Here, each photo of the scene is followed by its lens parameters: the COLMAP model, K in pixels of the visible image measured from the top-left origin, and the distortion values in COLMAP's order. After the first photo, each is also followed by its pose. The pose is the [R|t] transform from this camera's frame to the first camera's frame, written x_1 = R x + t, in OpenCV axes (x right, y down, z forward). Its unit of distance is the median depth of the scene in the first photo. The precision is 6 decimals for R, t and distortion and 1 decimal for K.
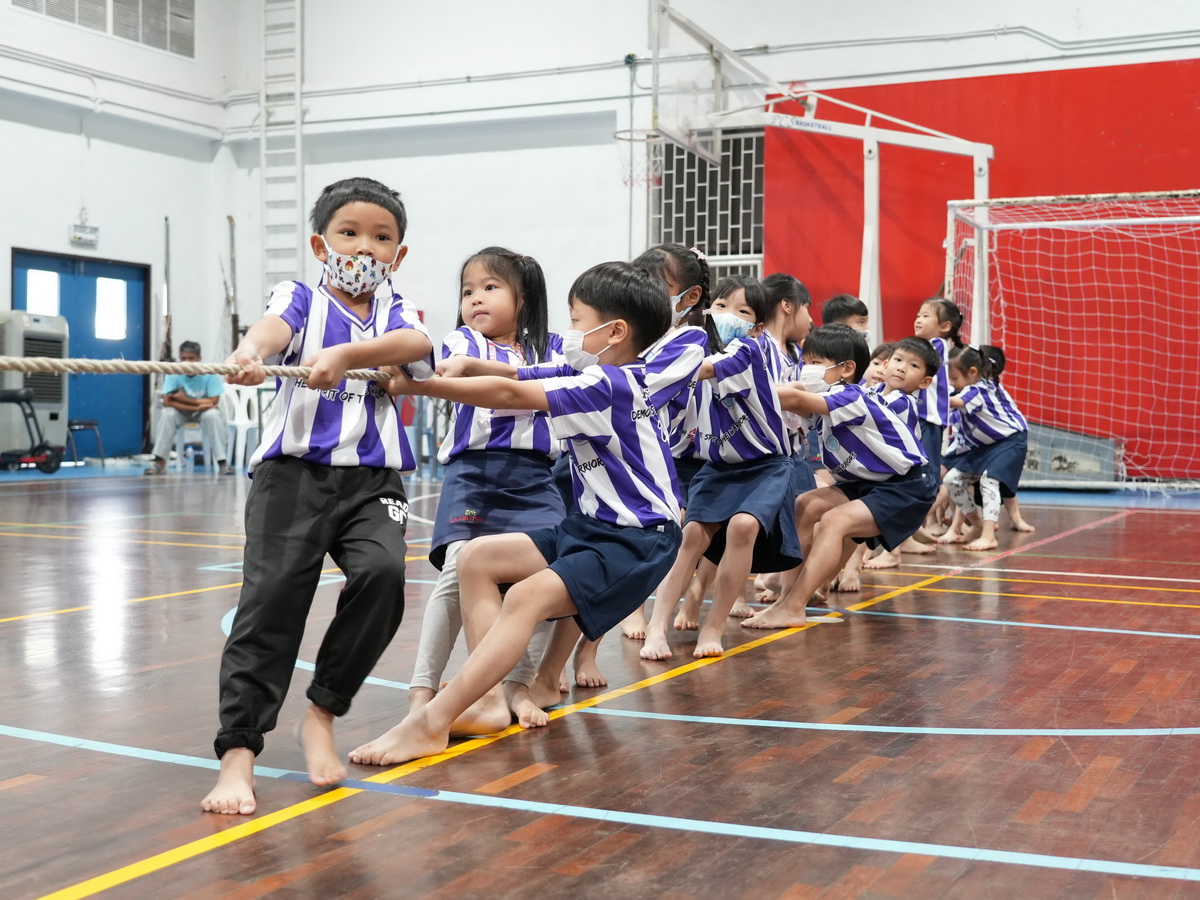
lens RADIAL K [[1569.3, 0, 634.4], [0, 1569.3, 453.9], [0, 0, 1]] dist [0.056636, -0.002292]
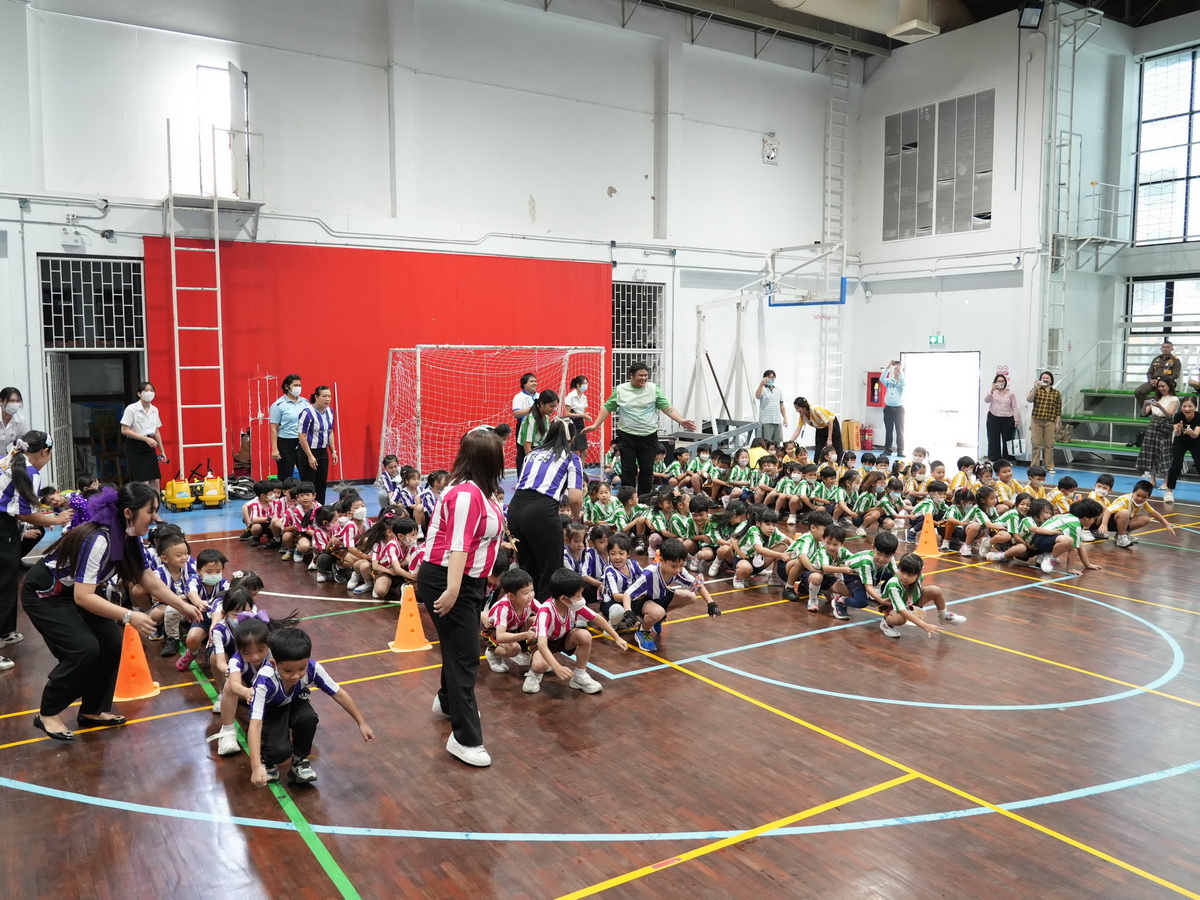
lens RADIAL K [[954.7, 0, 618.9], [0, 954.7, 450.1], [0, 0, 1]] dist [-0.051672, 0.036906]
pose [[0.520853, -0.091229, 0.848758, -0.459618], [0.026858, 0.995532, 0.090523, -0.105486], [-0.853224, -0.024353, 0.520976, 0.187890]]
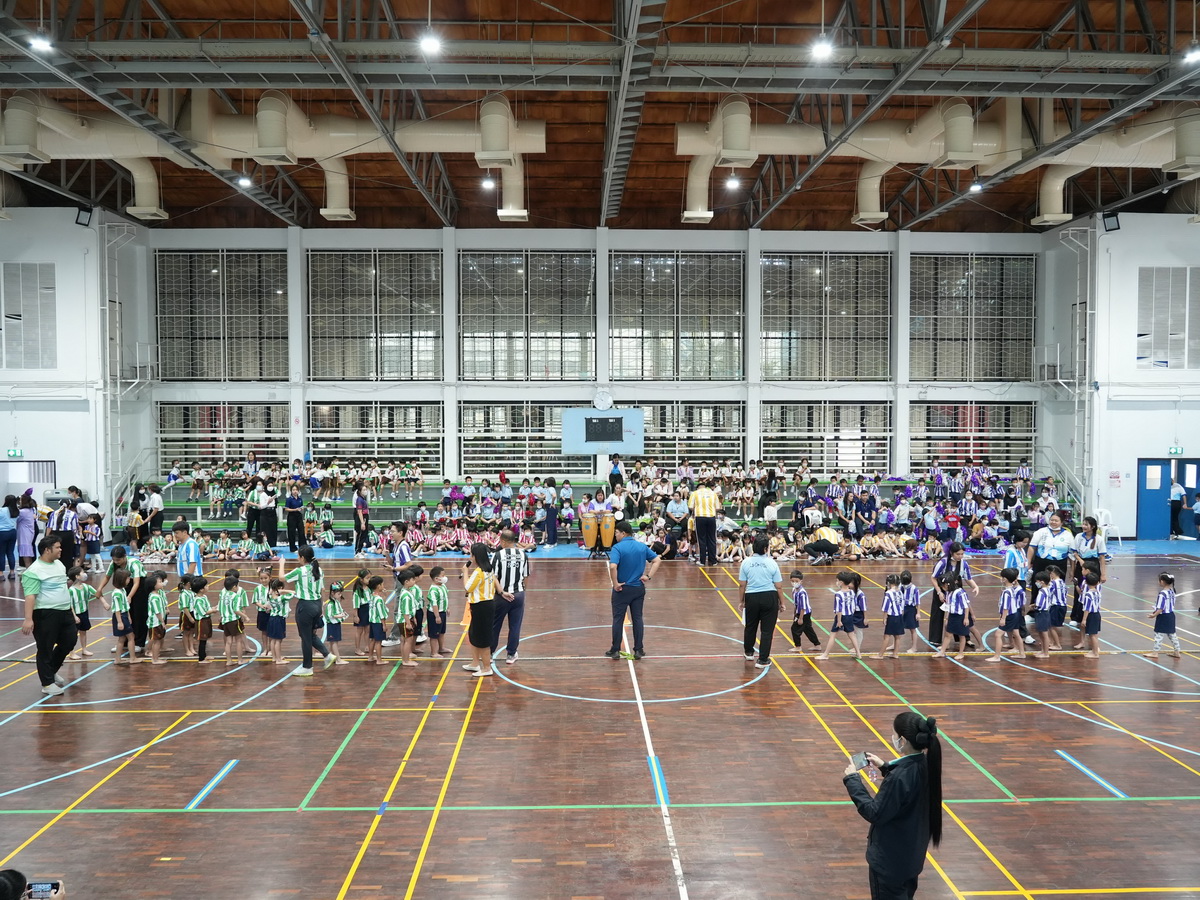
lens RADIAL K [[922.4, 0, 598.9], [0, 922.4, 433.7], [0, 0, 1]] dist [-0.024312, 0.005142]
pose [[0.456672, 0.019122, -0.889429, 0.595558], [-0.020163, 0.999735, 0.011141, -0.182378], [0.889406, 0.012846, 0.456937, -0.539401]]
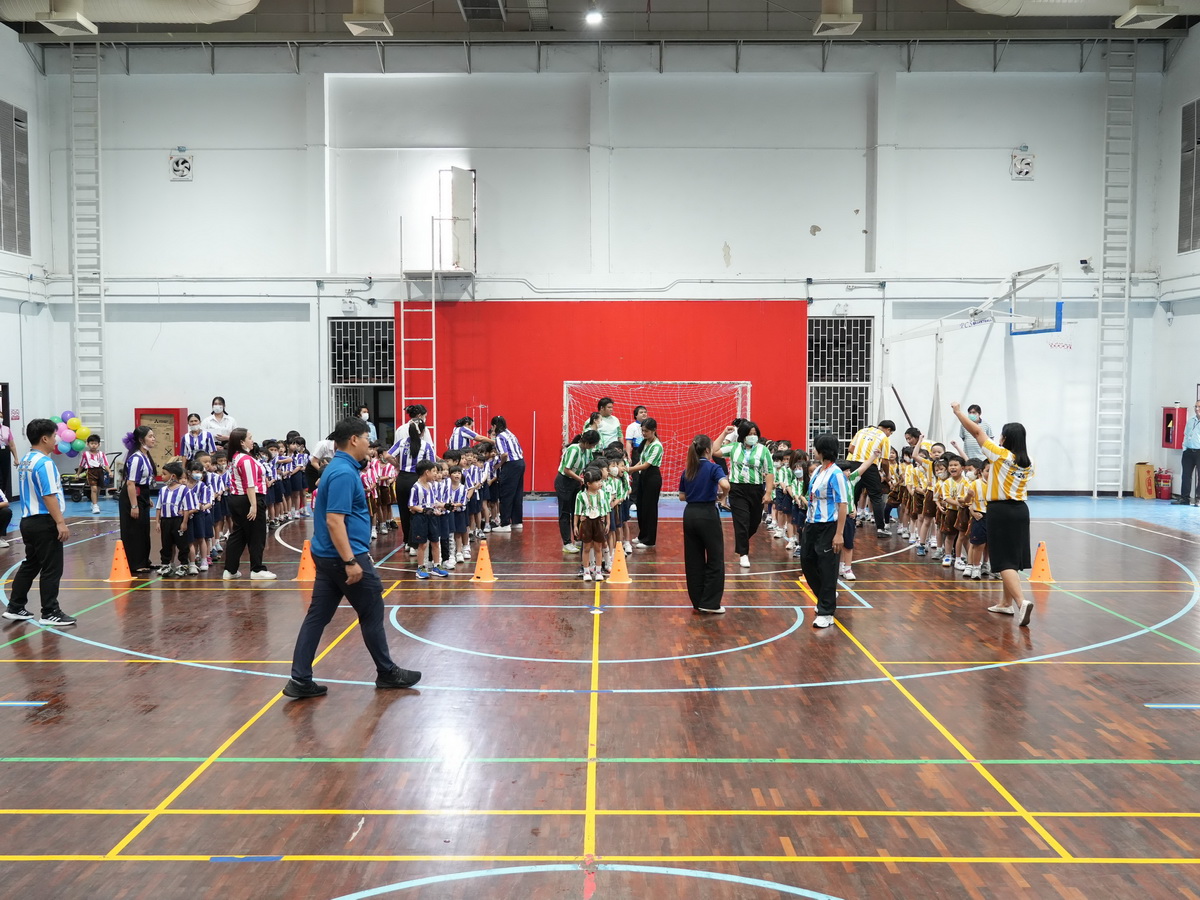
lens RADIAL K [[1022.9, 0, 595.9], [0, 1022.9, 432.6], [0, 0, 1]] dist [-0.004254, 0.016684]
pose [[0.905909, -0.028991, 0.422478, -0.241968], [0.020120, 0.999474, 0.025442, -0.098092], [-0.422994, -0.014547, 0.906016, -0.264529]]
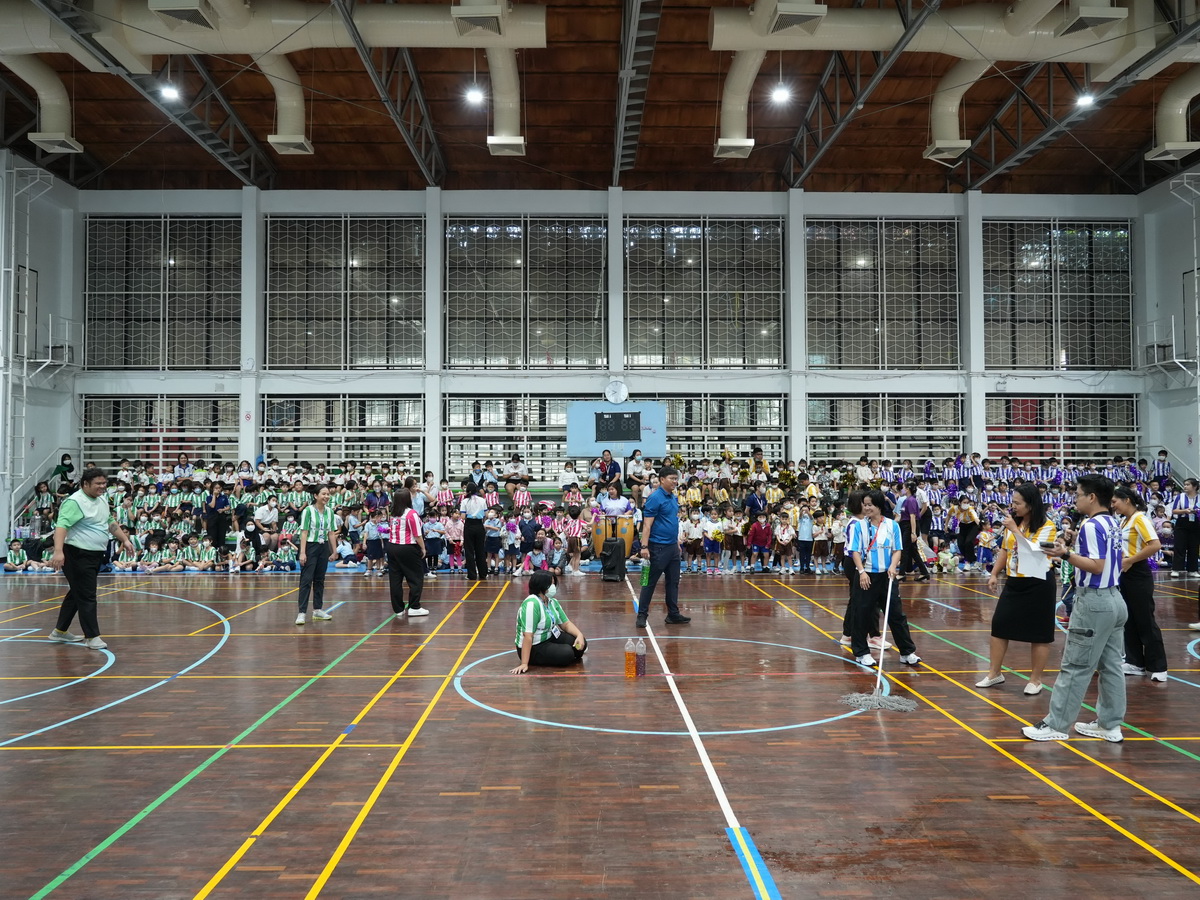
lens RADIAL K [[930.2, 0, 599.4], [0, 930.2, 435.6], [0, 0, 1]] dist [-0.015848, 0.008563]
pose [[0.450143, -0.041211, -0.892005, 0.330392], [-0.018666, 0.998282, -0.055541, -0.073465], [0.892761, 0.041652, 0.448600, -0.411008]]
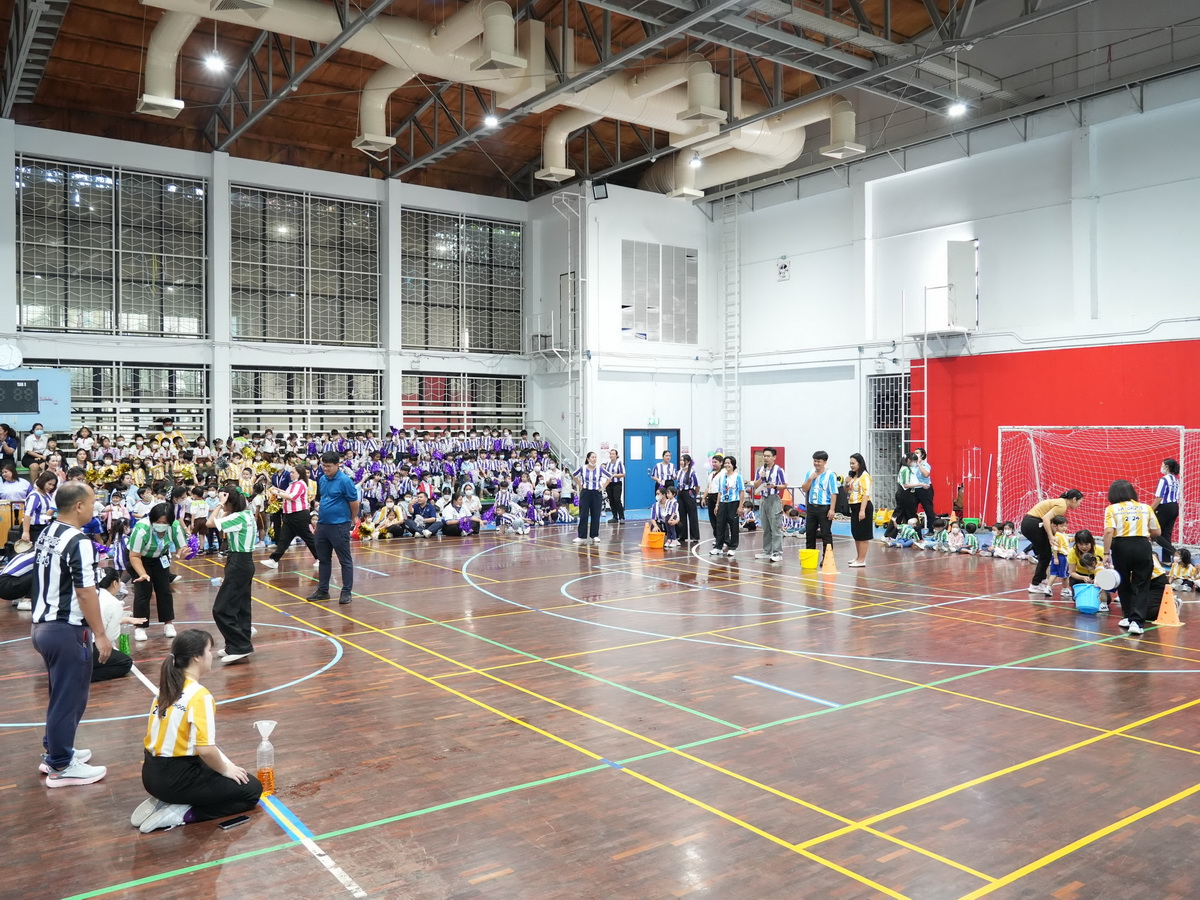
lens RADIAL K [[975.1, 0, 588.6], [0, 975.1, 441.7], [0, 0, 1]] dist [-0.032627, 0.004150]
pose [[0.874338, -0.005592, -0.485285, 0.378958], [-0.002133, 0.999880, -0.015366, -0.088703], [0.485313, 0.014471, 0.874221, -0.502306]]
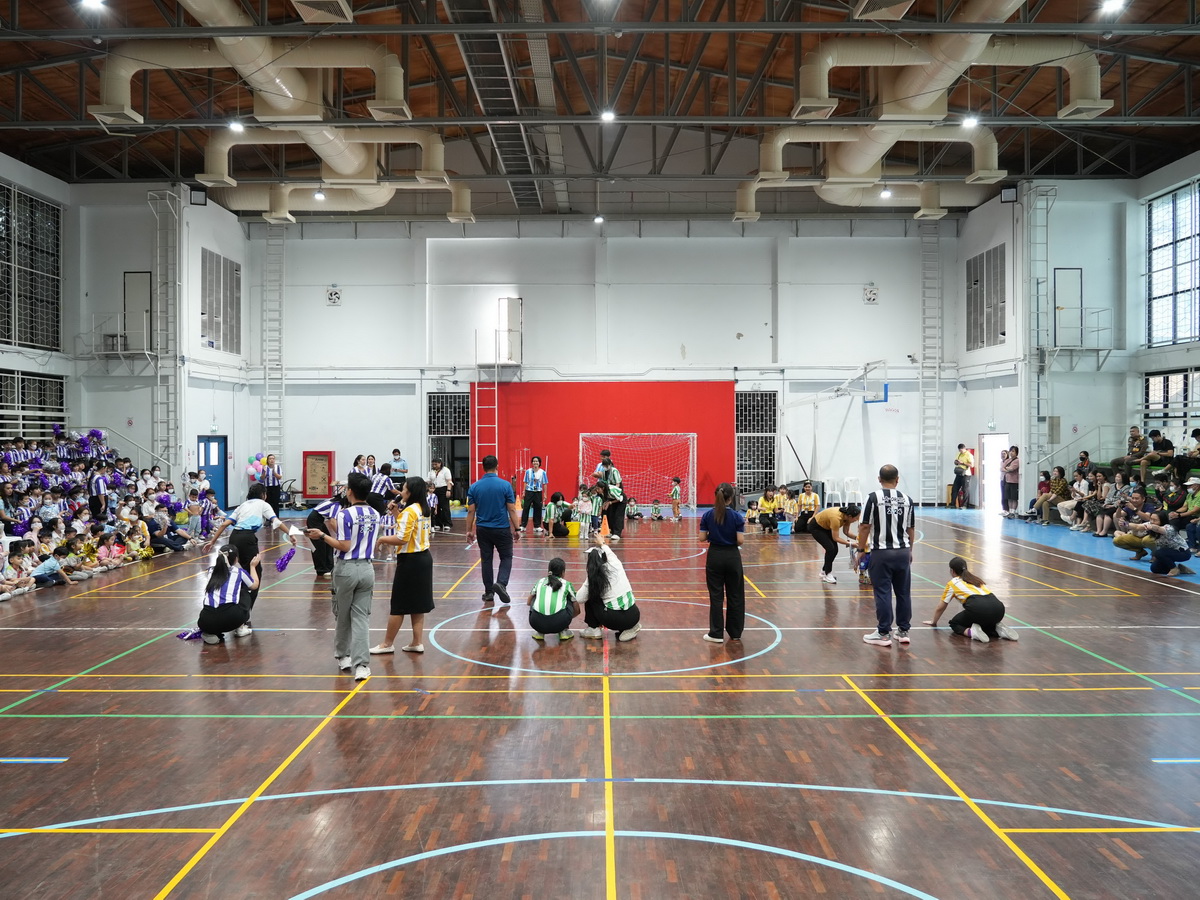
lens RADIAL K [[922.4, 0, 598.9], [0, 922.4, 433.7], [0, 0, 1]] dist [-0.024312, 0.005142]
pose [[0.903610, -0.012203, 0.428182, -0.477472], [0.022872, 0.999543, -0.019782, -0.092923], [-0.427745, 0.027669, 0.903476, -0.743000]]
